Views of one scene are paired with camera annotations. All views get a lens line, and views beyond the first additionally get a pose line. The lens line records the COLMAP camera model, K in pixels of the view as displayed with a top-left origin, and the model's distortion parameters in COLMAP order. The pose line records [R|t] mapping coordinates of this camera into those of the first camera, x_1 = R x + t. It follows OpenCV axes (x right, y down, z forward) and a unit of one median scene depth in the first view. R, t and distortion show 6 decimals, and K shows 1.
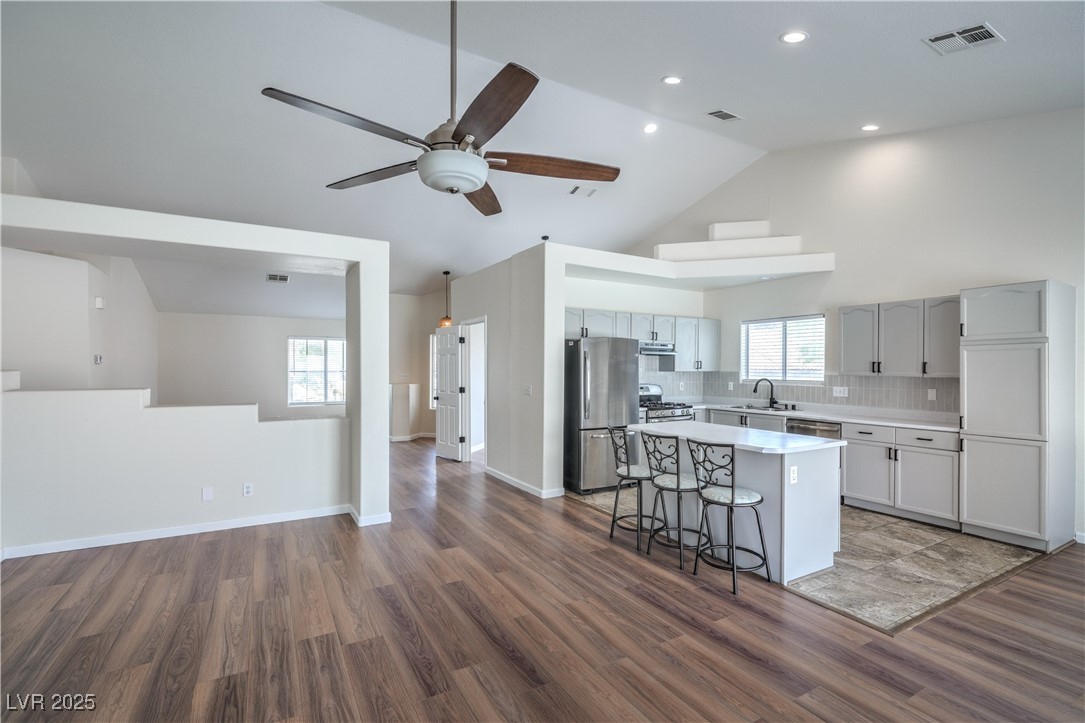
lens RADIAL K [[499.9, 0, 543.5], [0, 499.9, 368.5], [0, 0, 1]] dist [0.001995, 0.001605]
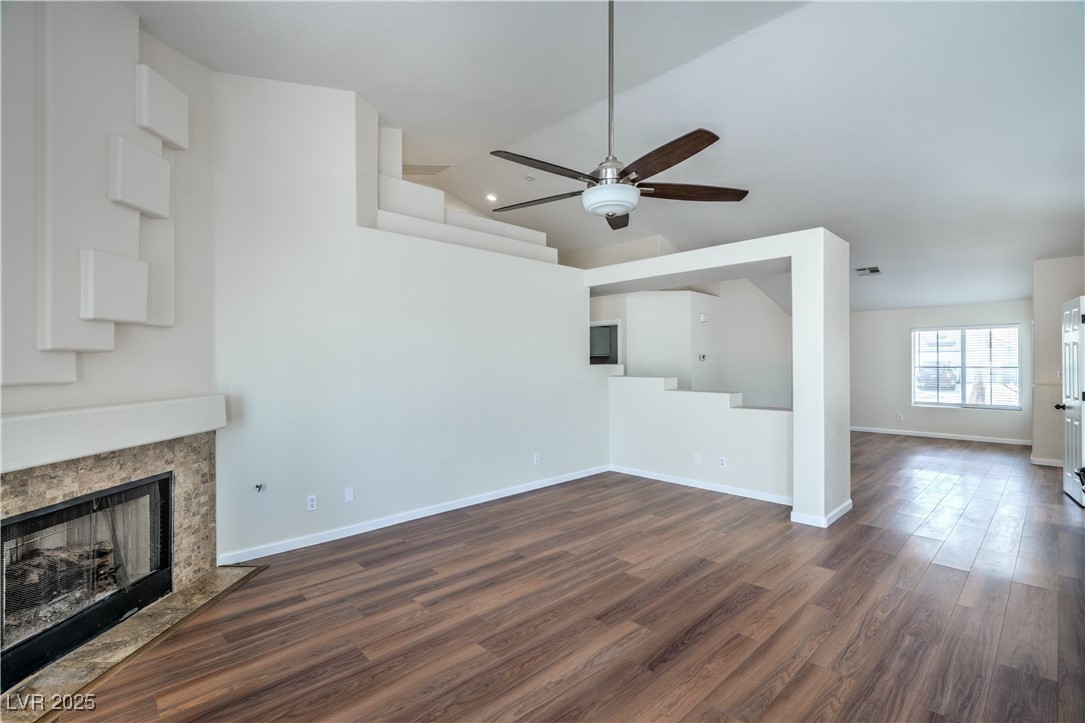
lens RADIAL K [[499.9, 0, 545.4], [0, 499.9, 362.6], [0, 0, 1]] dist [0.001995, 0.001605]
pose [[0.242405, -0.004770, -0.970163, 0.409064], [0.000712, 0.999989, -0.004739, 0.003023], [0.970175, 0.000458, 0.242406, 0.235652]]
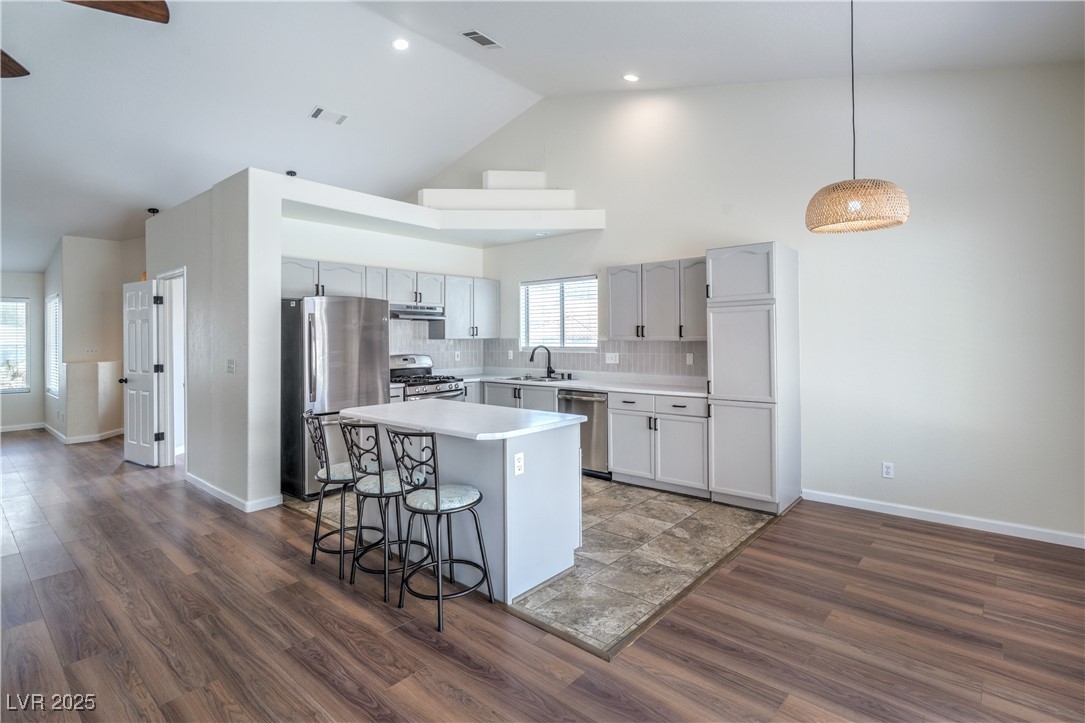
lens RADIAL K [[535.7, 0, 545.8], [0, 535.7, 332.6], [0, 0, 1]] dist [0.000060, 0.002381]
pose [[0.942988, -0.009198, 0.332699, 0.162116], [0.012605, 0.999888, -0.008083, 0.005771], [-0.332587, 0.011816, 0.942999, 0.108369]]
